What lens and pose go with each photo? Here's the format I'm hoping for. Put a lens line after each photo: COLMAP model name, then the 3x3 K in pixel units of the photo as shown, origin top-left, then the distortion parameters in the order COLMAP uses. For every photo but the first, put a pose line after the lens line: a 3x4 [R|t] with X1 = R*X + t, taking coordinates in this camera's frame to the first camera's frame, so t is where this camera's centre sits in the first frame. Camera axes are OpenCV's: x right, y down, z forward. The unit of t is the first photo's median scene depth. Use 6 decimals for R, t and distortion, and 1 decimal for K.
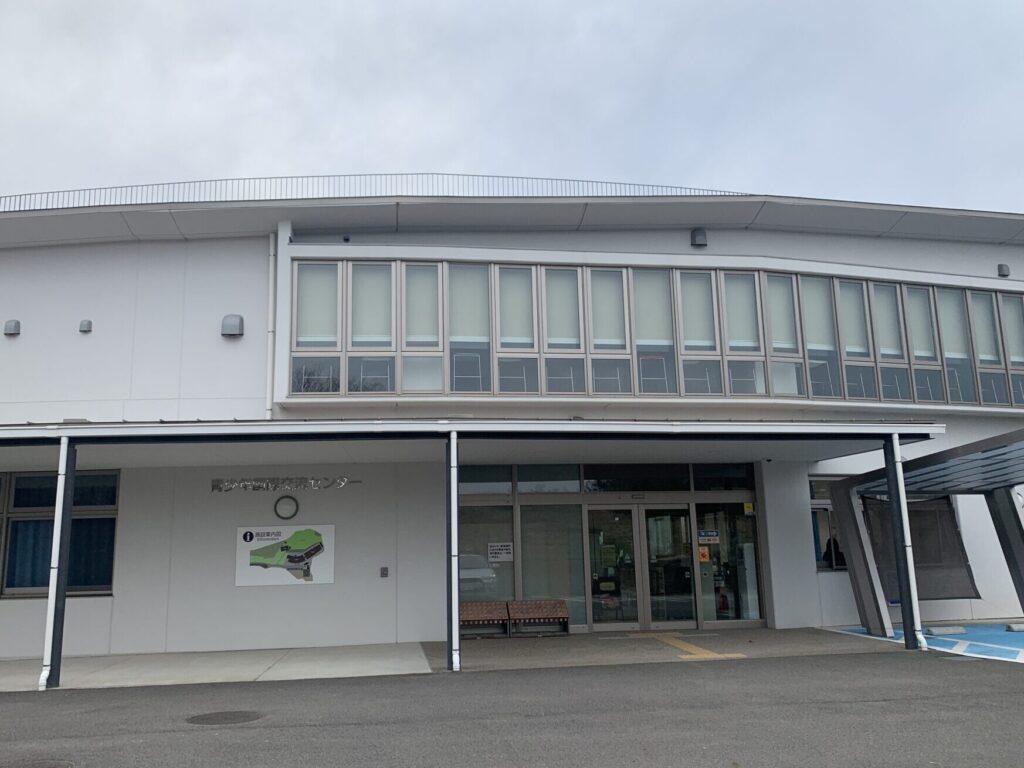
lens RADIAL K [[779.7, 0, 512.0], [0, 779.7, 384.0], [0, 0, 1]] dist [0.170960, -0.292752]
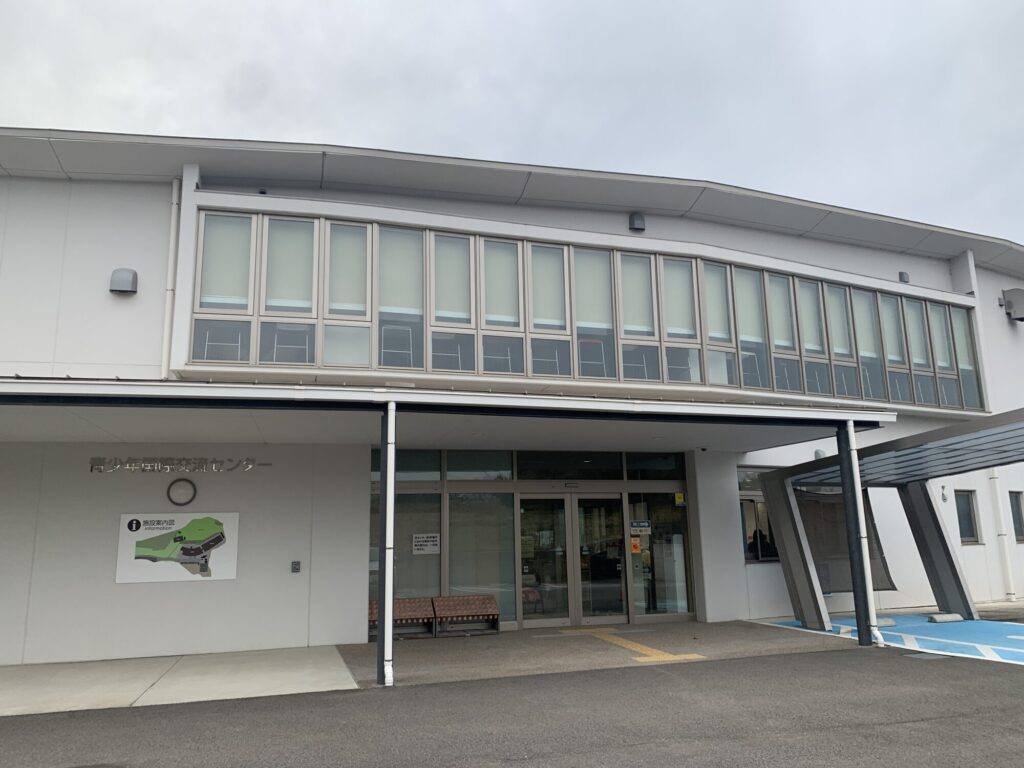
lens RADIAL K [[725.4, 0, 512.0], [0, 725.4, 384.0], [0, 0, 1]] dist [0.144446, -0.265958]
pose [[0.990380, 0.031413, 0.134762, -0.037609], [-0.030716, 0.999502, -0.007249, 0.030573], [-0.134922, 0.003040, 0.990852, 0.140964]]
